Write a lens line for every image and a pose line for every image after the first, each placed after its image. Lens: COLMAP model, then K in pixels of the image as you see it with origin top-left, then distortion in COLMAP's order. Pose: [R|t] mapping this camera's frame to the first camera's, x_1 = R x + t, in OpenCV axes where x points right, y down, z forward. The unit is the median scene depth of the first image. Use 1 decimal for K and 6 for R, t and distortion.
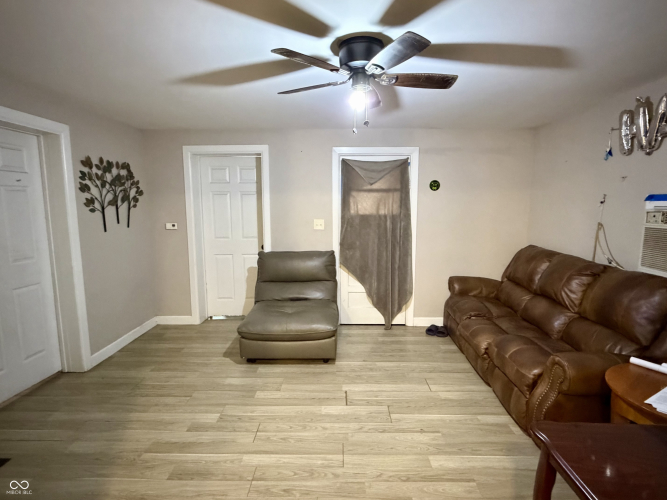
lens RADIAL K [[349.0, 0, 333.5], [0, 349.0, 250.0], [0, 0, 1]] dist [-0.000677, -0.000208]
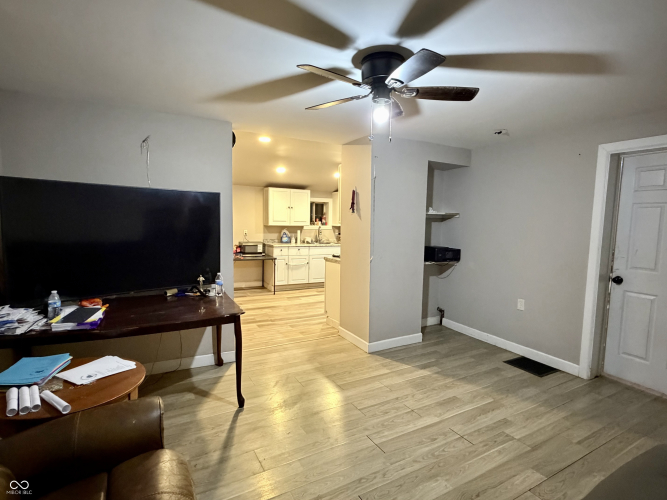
lens RADIAL K [[349.0, 0, 333.5], [0, 349.0, 250.0], [0, 0, 1]] dist [-0.000677, -0.000208]
pose [[-0.860919, 0.032203, -0.507722, 0.520430], [-0.079298, 0.977302, 0.196449, -0.159086], [0.502524, 0.209389, -0.838824, 1.333808]]
